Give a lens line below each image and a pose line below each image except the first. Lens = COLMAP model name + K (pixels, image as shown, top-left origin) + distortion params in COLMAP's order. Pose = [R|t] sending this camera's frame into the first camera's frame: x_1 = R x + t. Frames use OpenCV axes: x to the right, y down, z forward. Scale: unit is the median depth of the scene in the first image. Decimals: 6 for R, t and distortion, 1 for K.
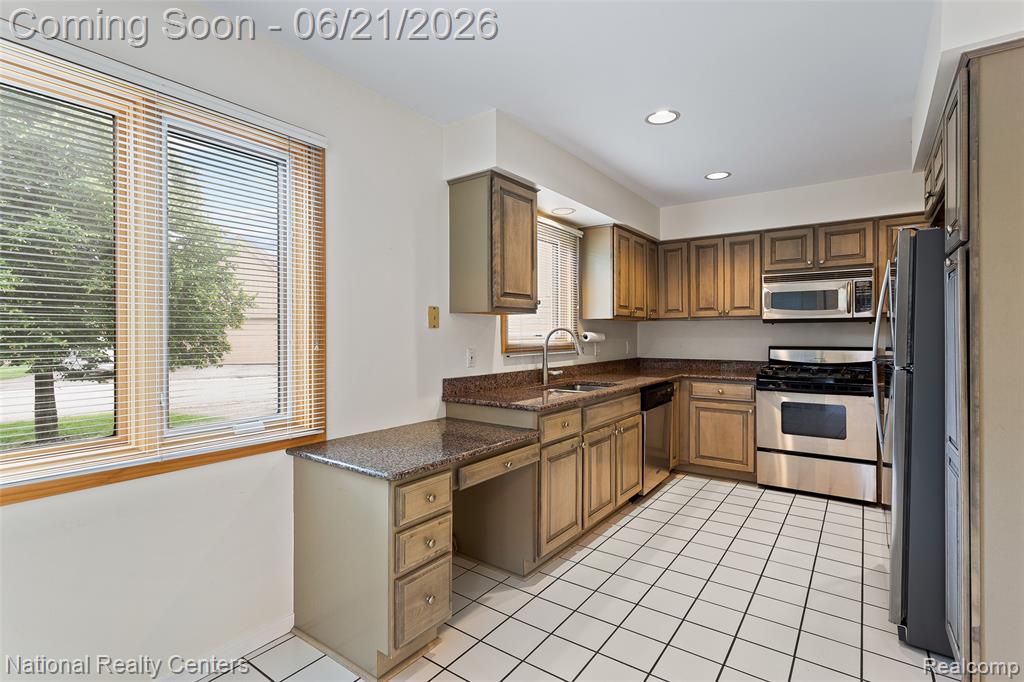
lens RADIAL K [[478.7, 0, 511.7], [0, 478.7, 330.4], [0, 0, 1]] dist [-0.002017, 0.000389]
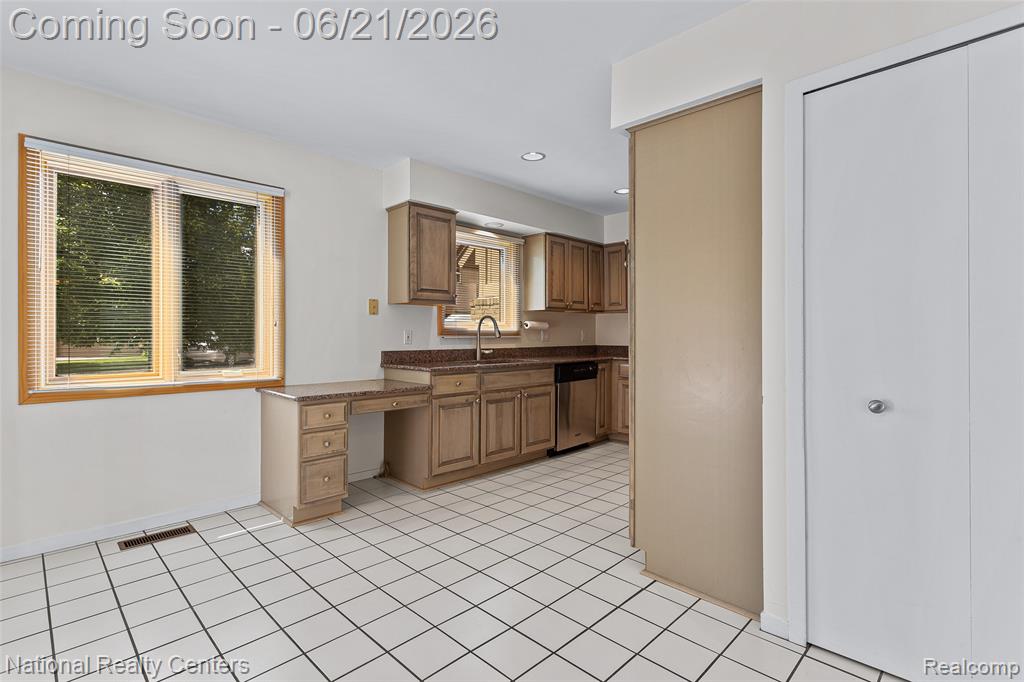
lens RADIAL K [[478.7, 0, 511.7], [0, 478.7, 330.4], [0, 0, 1]] dist [-0.002017, 0.000389]
pose [[0.988417, 0.001660, -0.151752, 0.370291], [-0.001739, 0.999998, -0.000384, 0.033820], [0.151751, 0.000644, 0.988419, -0.266585]]
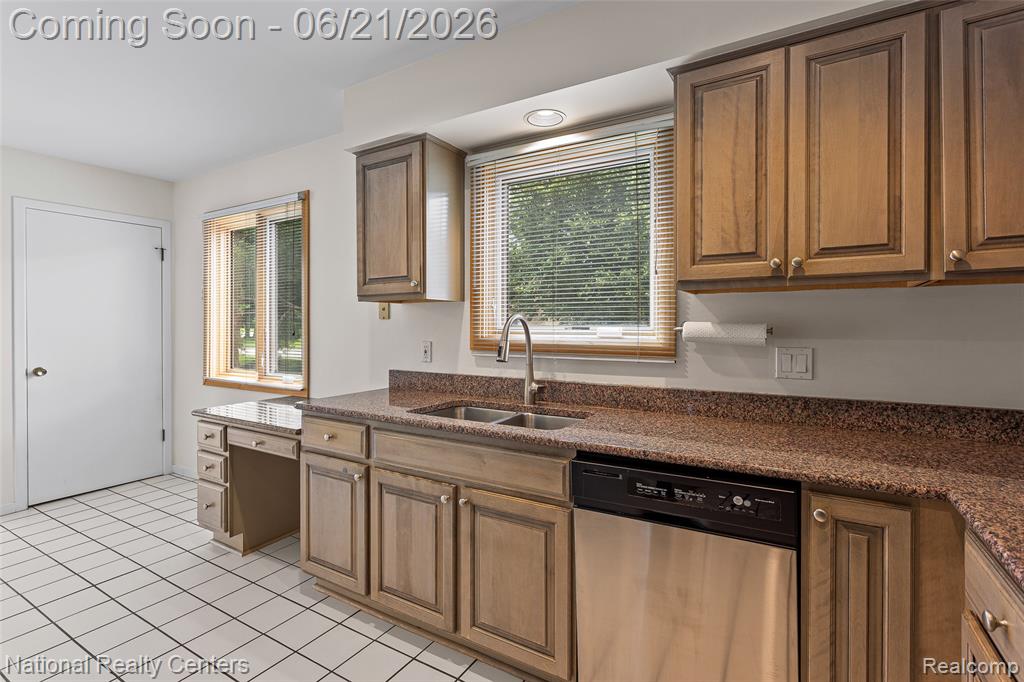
lens RADIAL K [[478.7, 0, 511.7], [0, 478.7, 330.4], [0, 0, 1]] dist [-0.002017, 0.000389]
pose [[0.102621, 0.008088, -0.994688, 0.740366], [0.003170, 0.999959, 0.008458, 0.008610], [0.994716, -0.004021, 0.102591, 0.958215]]
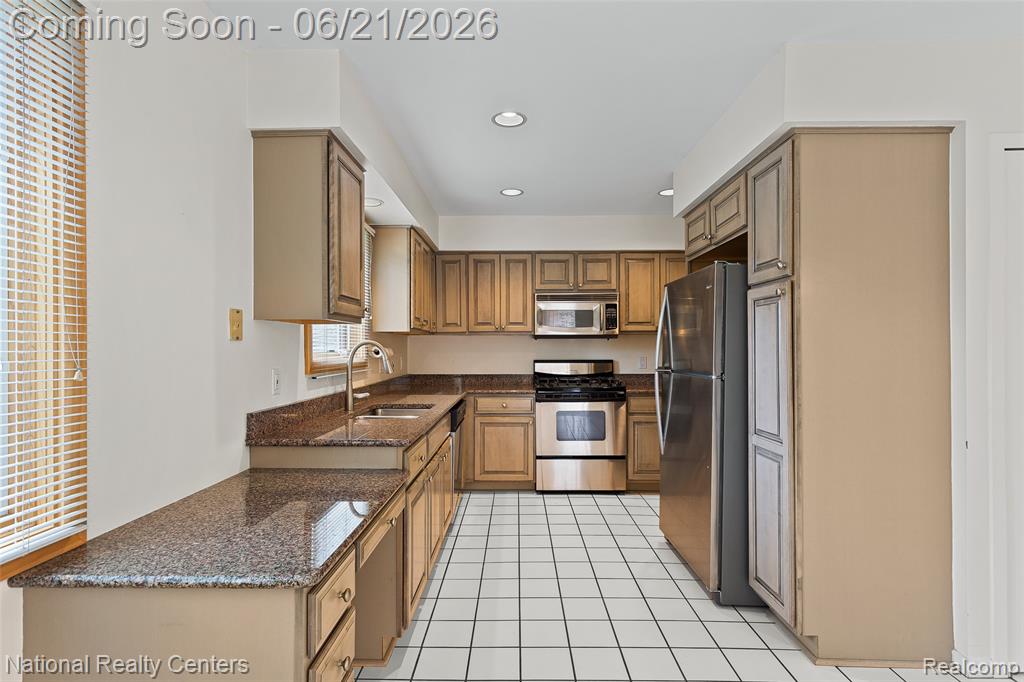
lens RADIAL K [[498.1, 0, 498.7], [0, 498.1, 344.1], [0, 0, 1]] dist [0.001302, 0.000848]
pose [[0.824807, 0.003509, 0.565404, -0.210131], [-0.002686, 0.999994, -0.002287, 0.000453], [-0.565408, 0.000368, 0.824811, 0.166197]]
